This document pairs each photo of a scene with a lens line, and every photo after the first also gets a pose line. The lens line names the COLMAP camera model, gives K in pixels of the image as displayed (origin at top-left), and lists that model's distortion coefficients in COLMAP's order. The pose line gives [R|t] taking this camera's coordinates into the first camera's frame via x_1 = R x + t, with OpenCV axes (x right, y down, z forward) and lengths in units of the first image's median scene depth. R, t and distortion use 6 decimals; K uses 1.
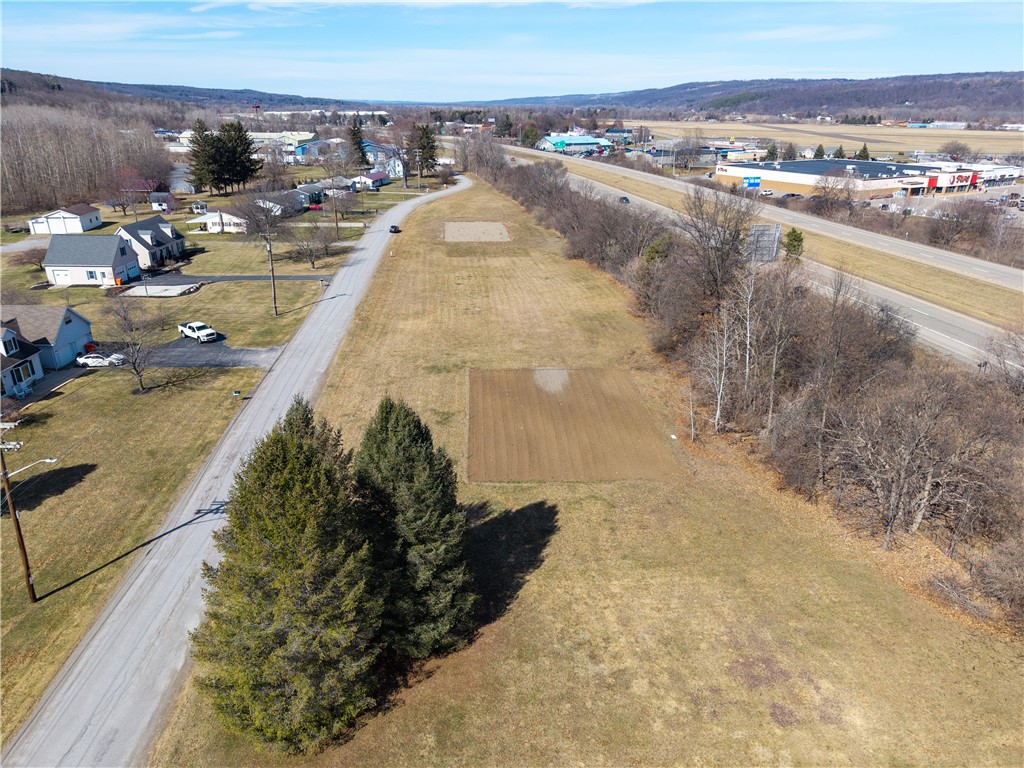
lens RADIAL K [[685.4, 0, 511.2], [0, 685.4, 384.1], [0, 0, 1]] dist [0.019837, -0.017295]
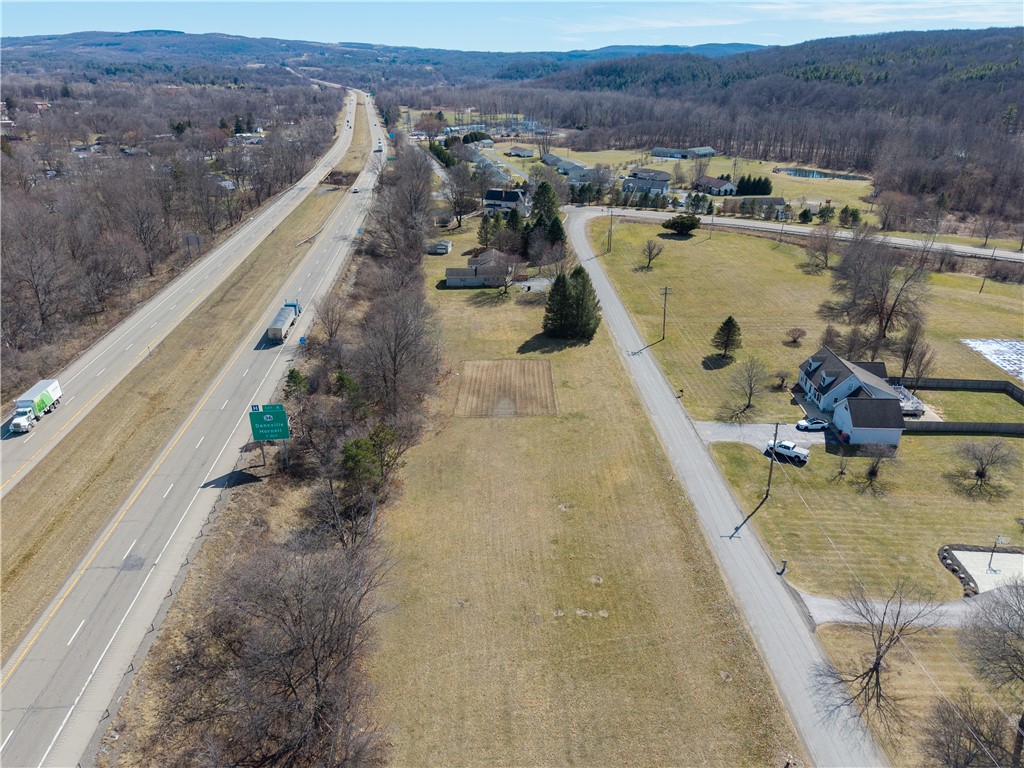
lens RADIAL K [[685.4, 0, 511.2], [0, 685.4, 384.1], [0, 0, 1]] dist [0.019837, -0.017295]
pose [[-0.998686, -0.022812, 0.045899, -0.024369], [0.017617, 0.688172, 0.725334, -1.051935], [-0.048132, 0.725189, -0.686866, 1.790504]]
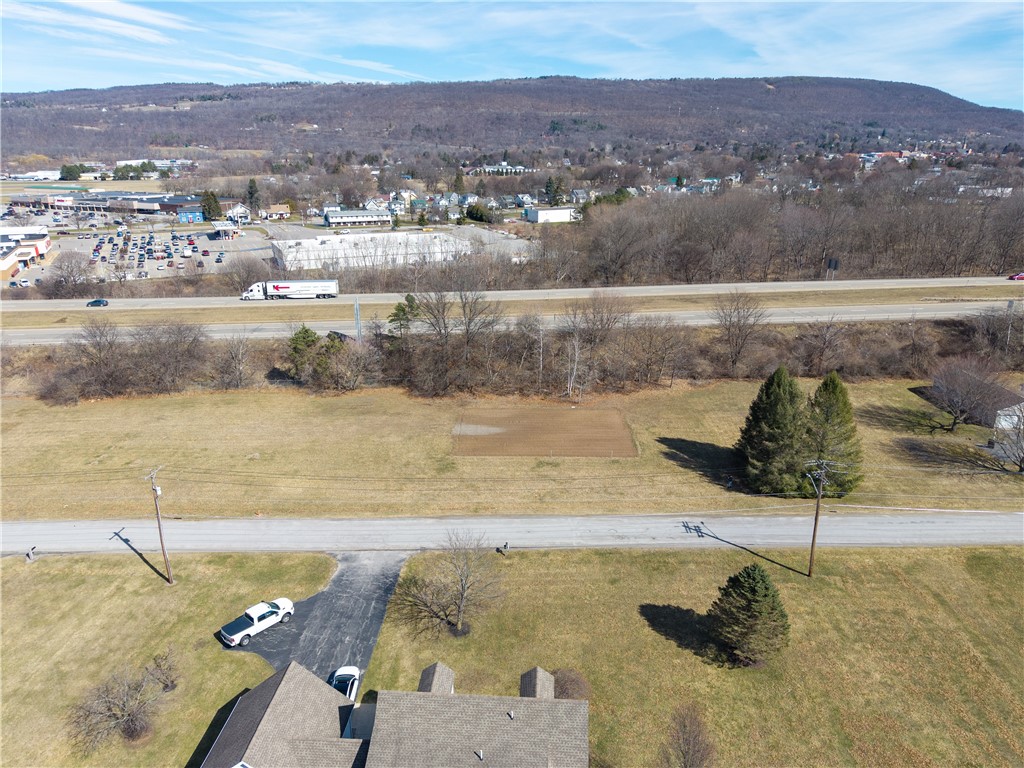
lens RADIAL K [[685.4, 0, 511.2], [0, 685.4, 384.1], [0, 0, 1]] dist [0.019837, -0.017295]
pose [[0.067842, -0.332625, 0.940616, -1.010880], [0.373542, 0.882683, 0.285197, -0.386015], [-0.925129, 0.332012, 0.184132, 0.576041]]
